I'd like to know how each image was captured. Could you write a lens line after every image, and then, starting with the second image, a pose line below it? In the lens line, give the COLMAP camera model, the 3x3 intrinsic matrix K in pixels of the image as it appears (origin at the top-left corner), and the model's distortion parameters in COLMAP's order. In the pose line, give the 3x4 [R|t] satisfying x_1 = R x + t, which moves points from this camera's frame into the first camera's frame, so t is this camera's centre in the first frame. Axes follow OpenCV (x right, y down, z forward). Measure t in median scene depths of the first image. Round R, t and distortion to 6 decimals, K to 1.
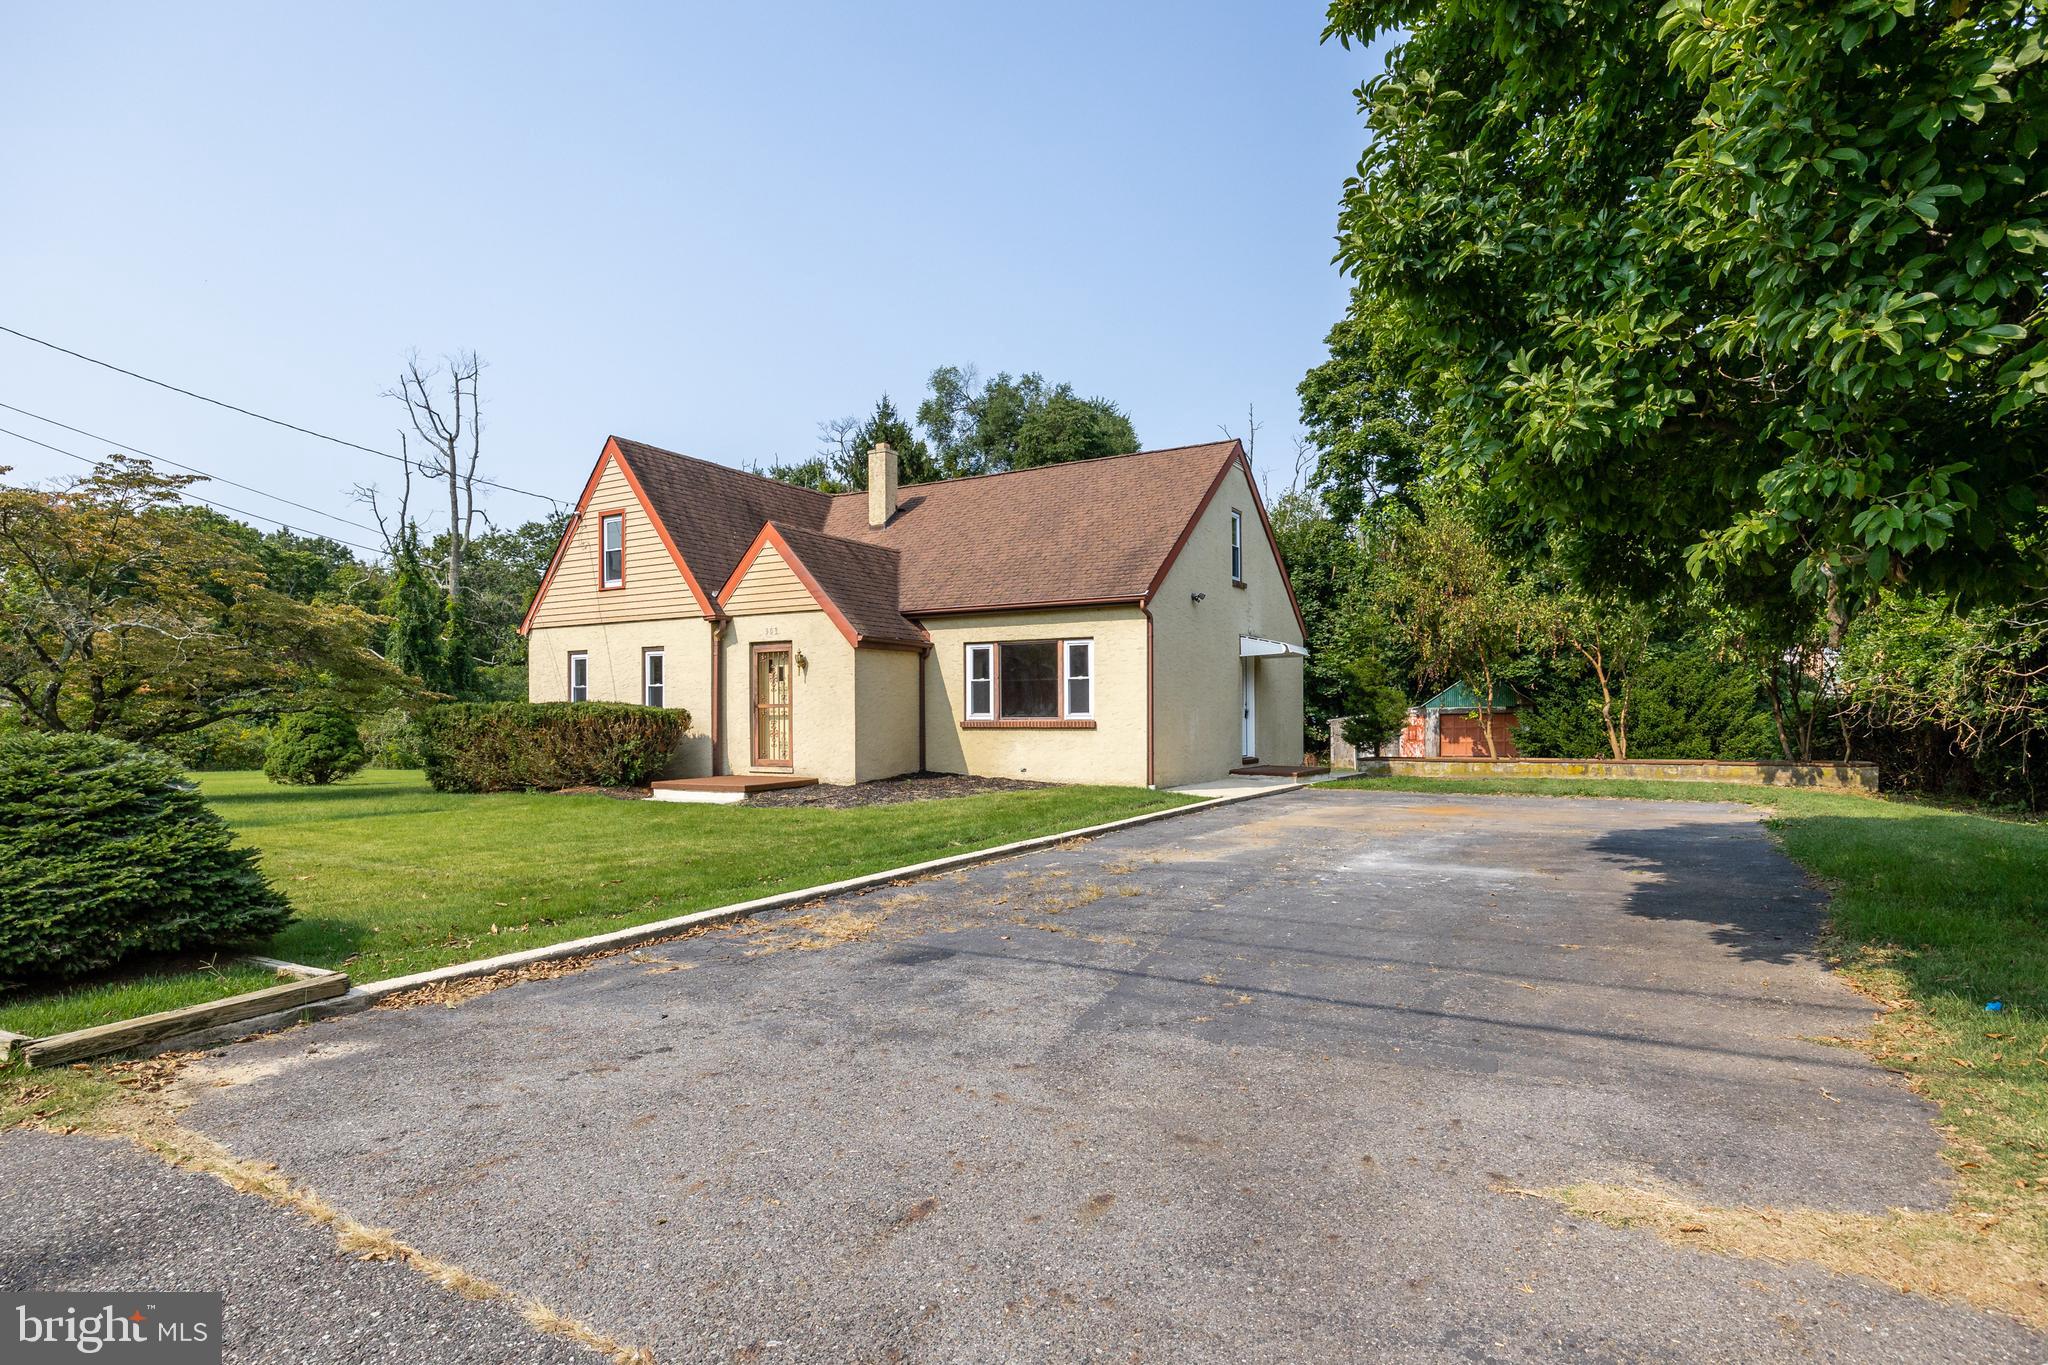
lens RADIAL K [[1077.8, 0, 998.8], [0, 1077.8, 715.5], [0, 0, 1]] dist [-0.012879, 0.000361]
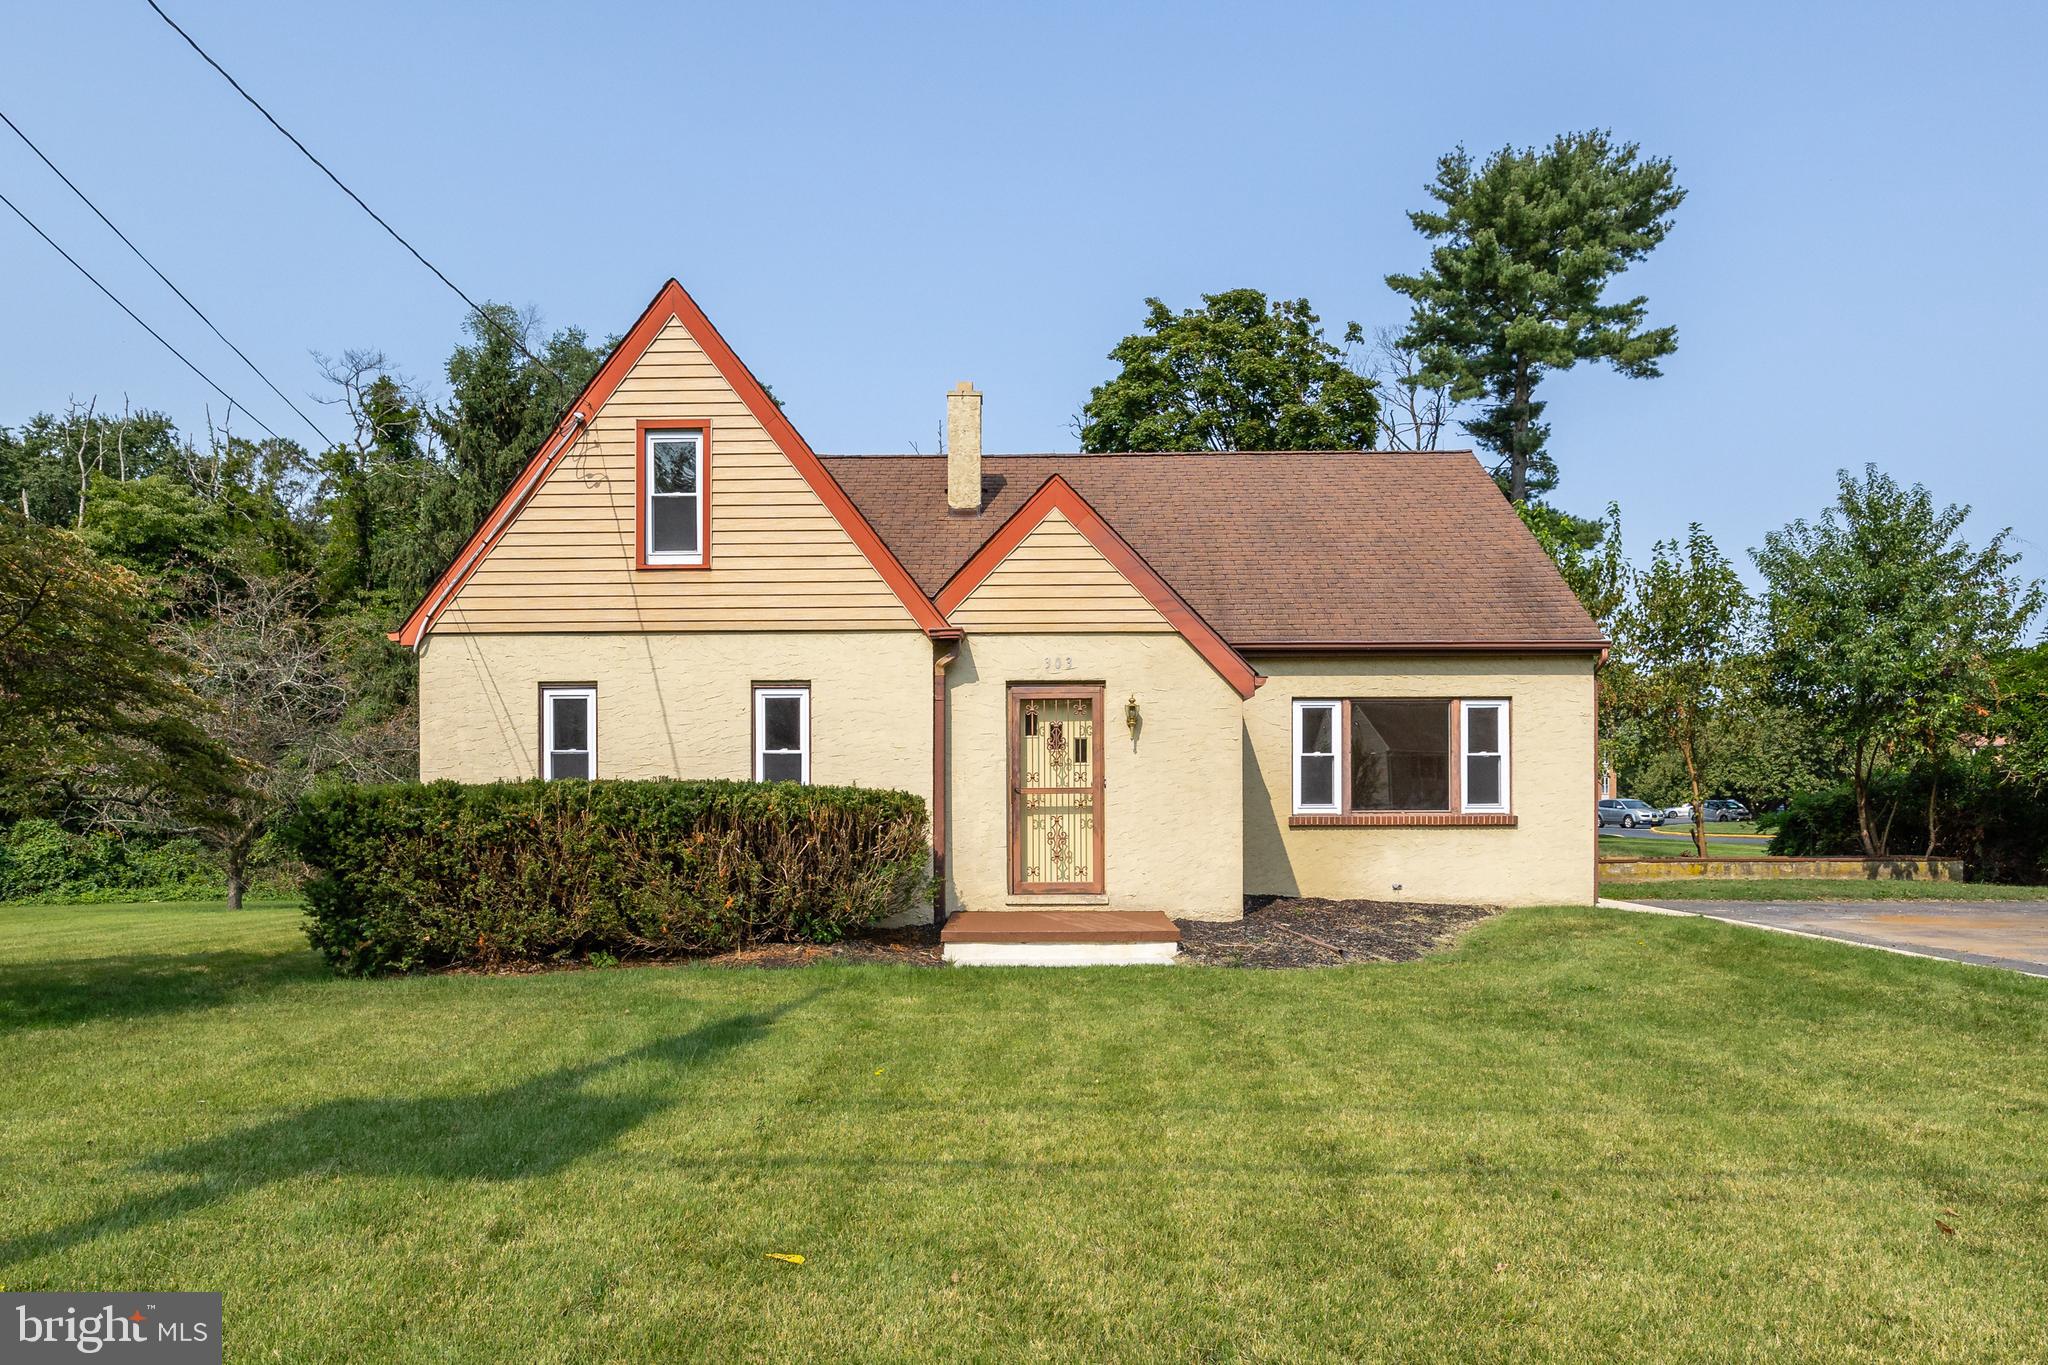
lens RADIAL K [[1294.3, 0, 1028.1], [0, 1294.3, 803.4], [0, 0, 1]] dist [0.001750, 0.000888]
pose [[0.870512, 0.003394, 0.492135, -0.538806], [-0.001140, 0.999987, -0.004880, 0.001478], [-0.492145, 0.003687, 0.870505, 0.370739]]
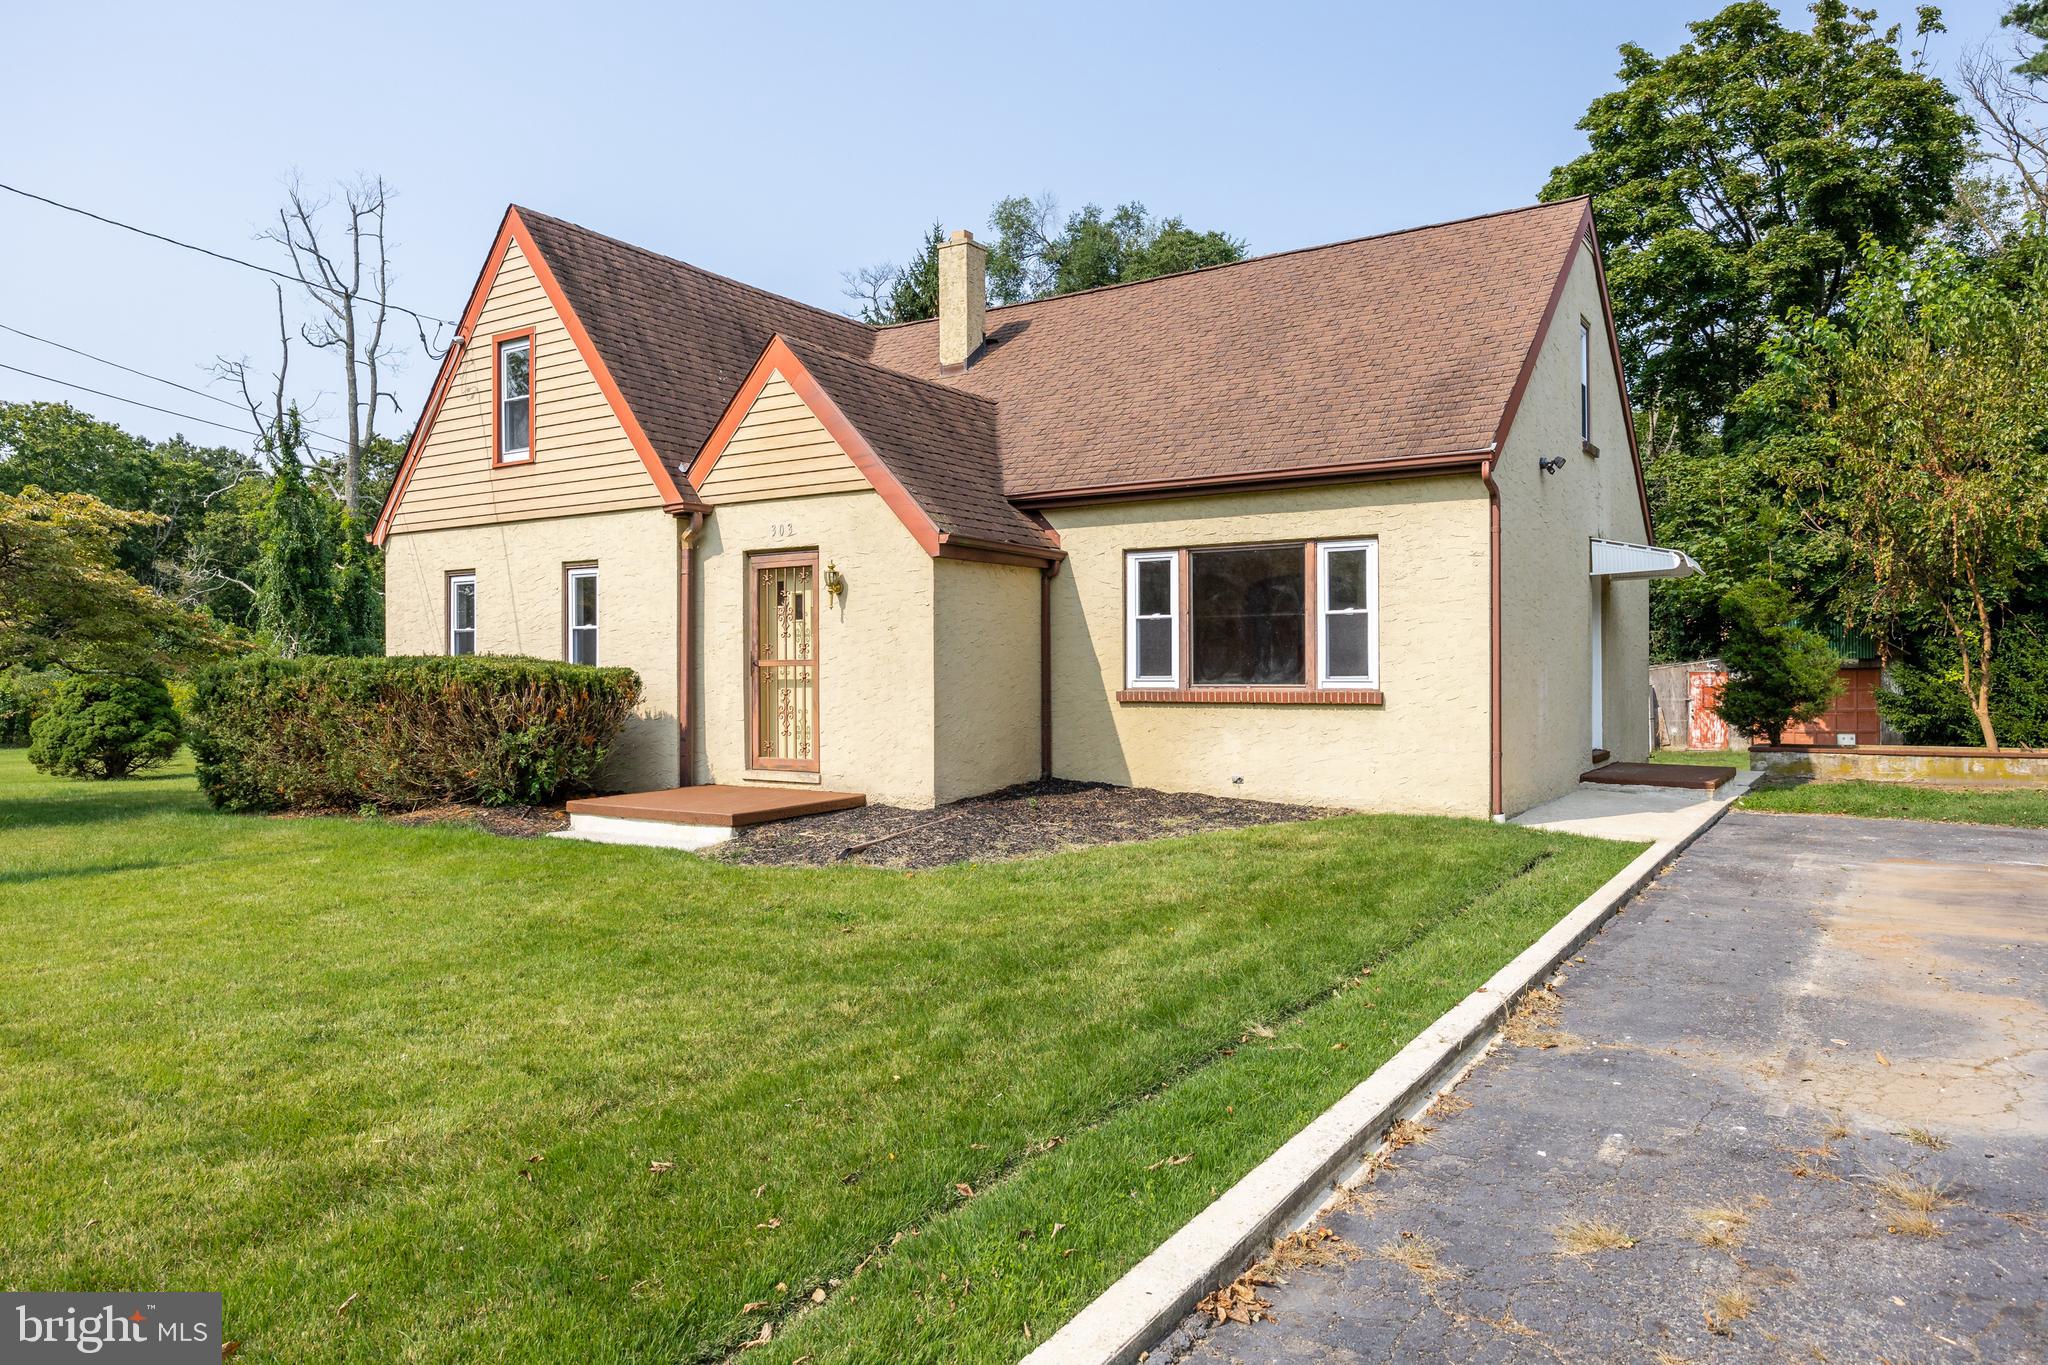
lens RADIAL K [[1336.7, 0, 987.0], [0, 1336.7, 655.6], [0, 0, 1]] dist [0.007388, -0.000657]
pose [[0.998569, -0.000452, -0.053483, -0.062759], [-0.000028, 0.999960, -0.008980, -0.006046], [0.053485, 0.008968, 0.998528, 0.290415]]
